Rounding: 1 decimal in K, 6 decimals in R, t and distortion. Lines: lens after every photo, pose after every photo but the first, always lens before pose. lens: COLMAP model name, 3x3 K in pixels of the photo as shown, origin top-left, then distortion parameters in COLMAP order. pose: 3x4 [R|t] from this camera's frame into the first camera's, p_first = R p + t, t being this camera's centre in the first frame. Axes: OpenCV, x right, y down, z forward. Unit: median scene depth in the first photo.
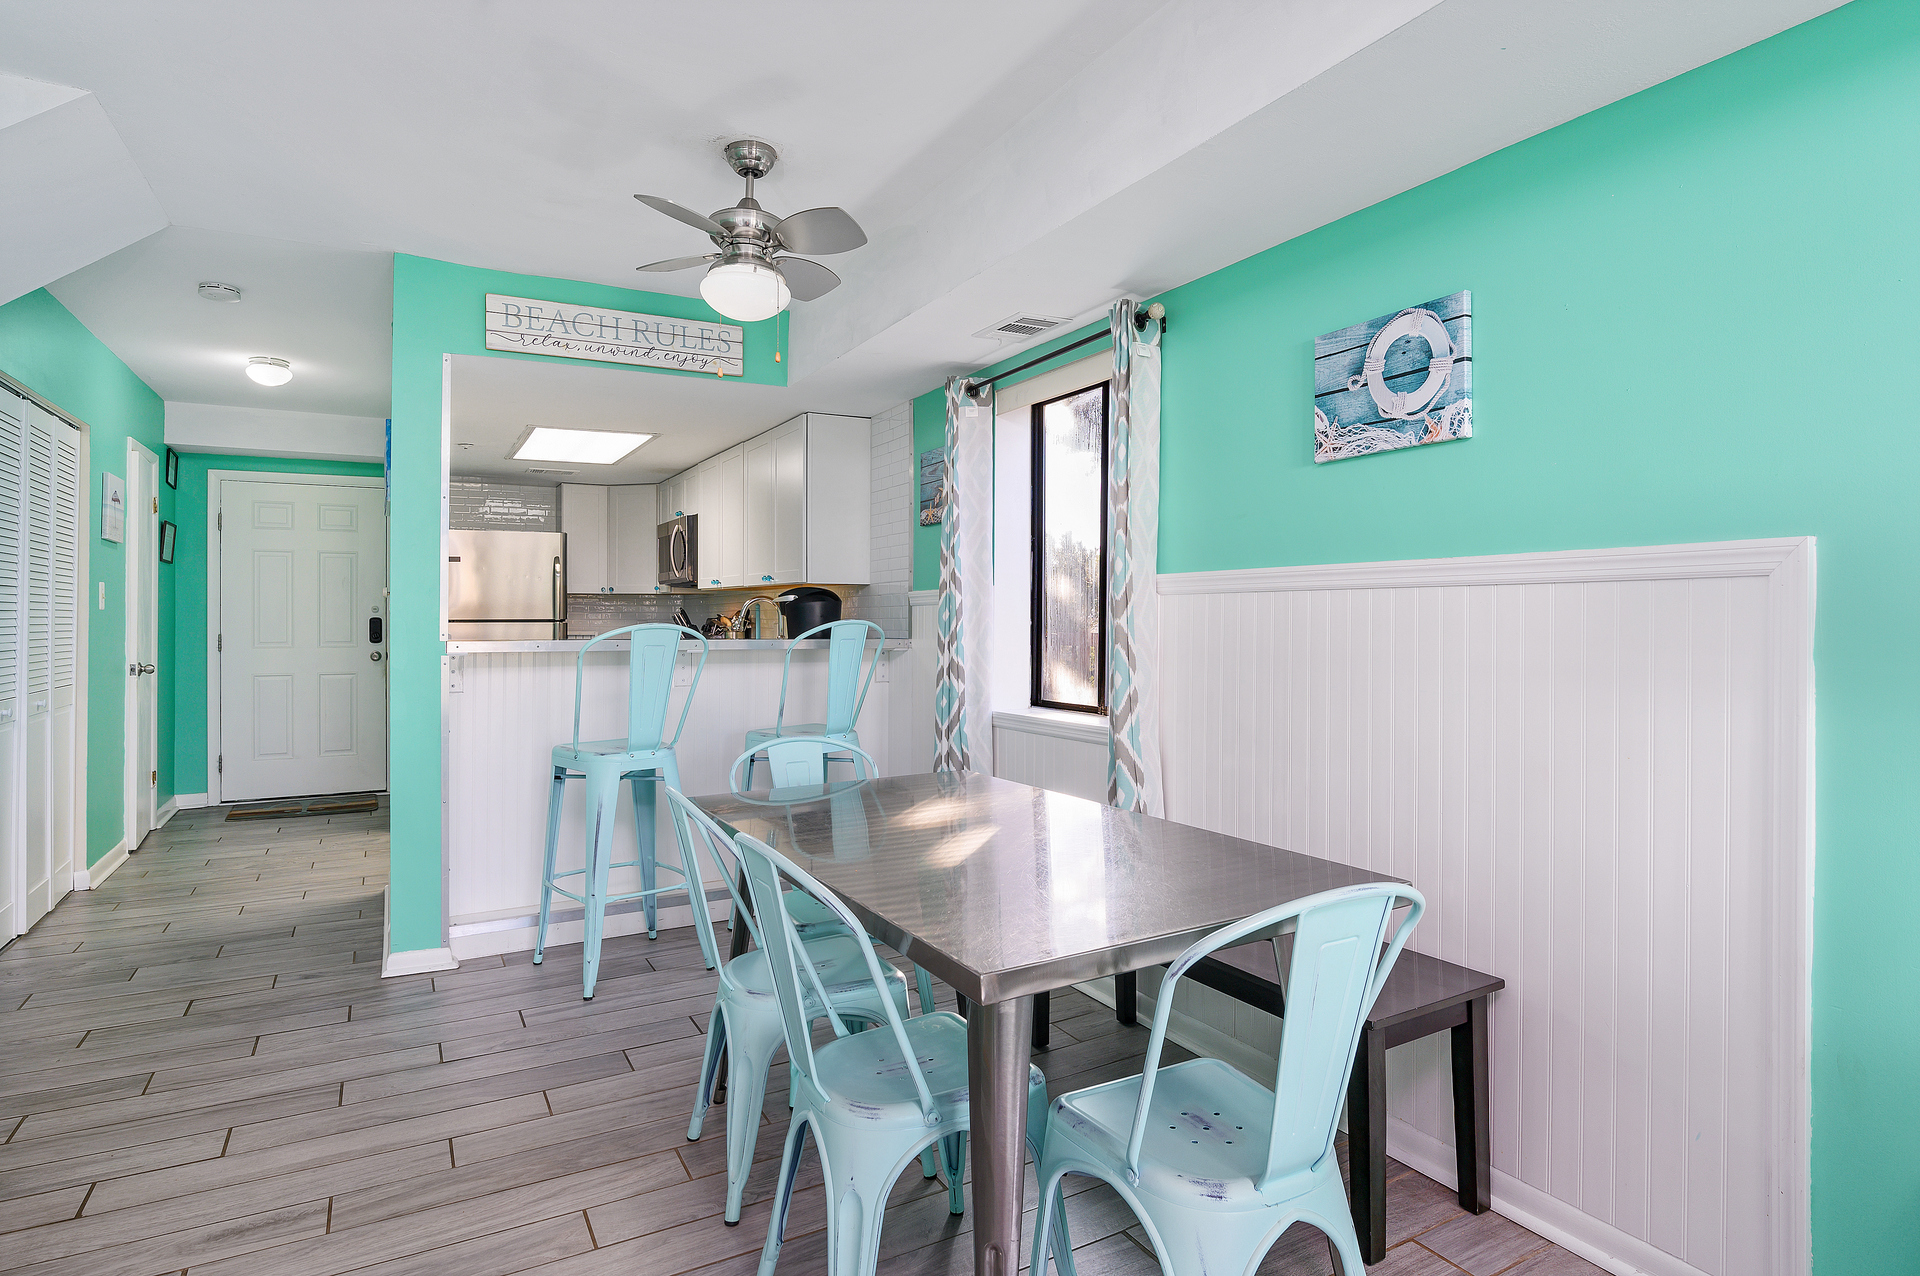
lens RADIAL K [[1033.6, 0, 961.7], [0, 1033.6, 618.9], [0, 0, 1]] dist [-0.009133, 0.001467]
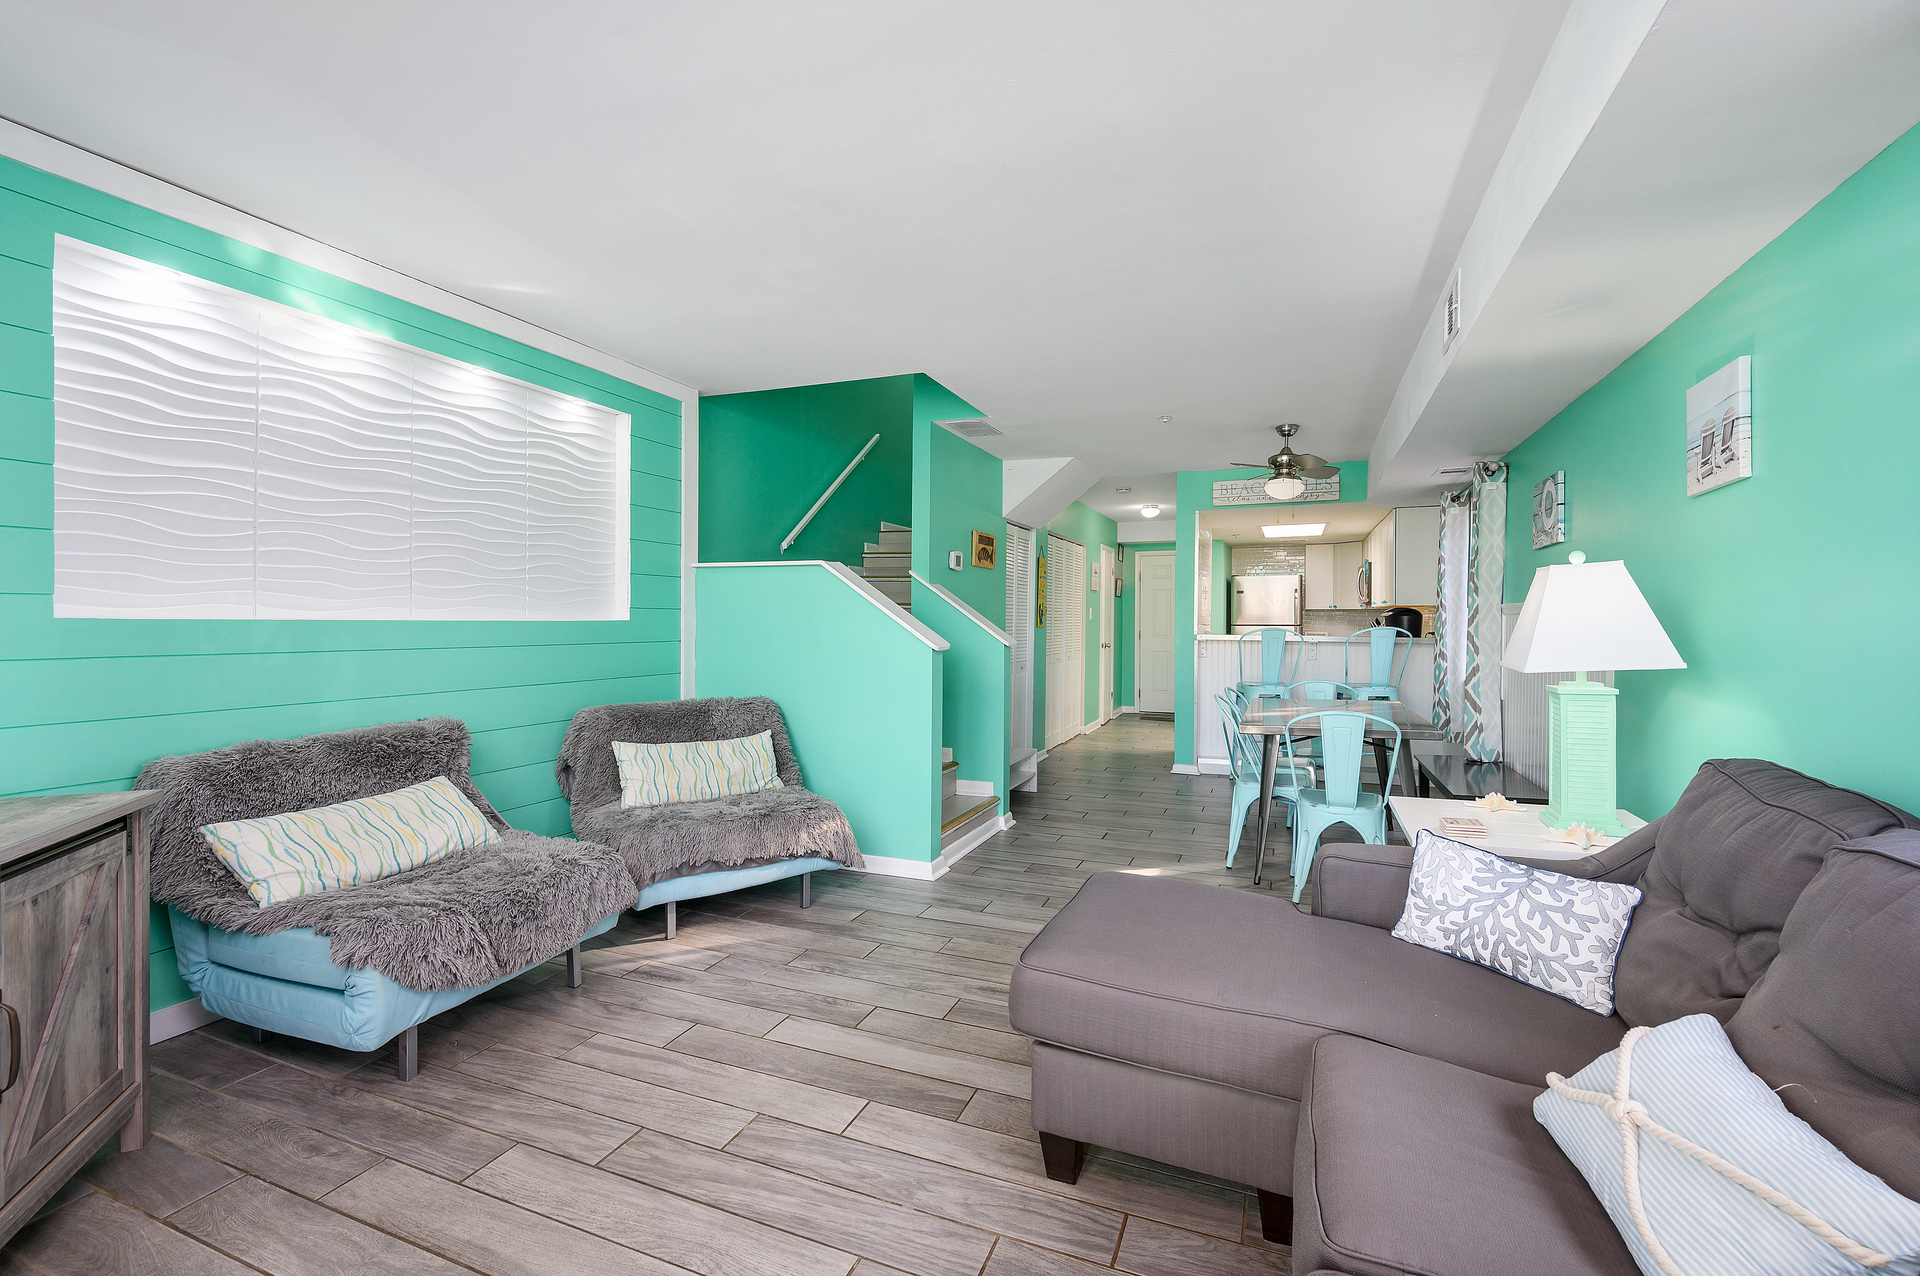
lens RADIAL K [[804.5, 0, 976.1], [0, 804.5, 626.8], [0, 0, 1]] dist [-0.002202, -0.000025]
pose [[0.644140, 0.009119, -0.764853, 0.537345], [-0.004985, 0.999958, 0.007724, -0.006781], [0.764891, -0.001163, 0.644159, -0.520020]]
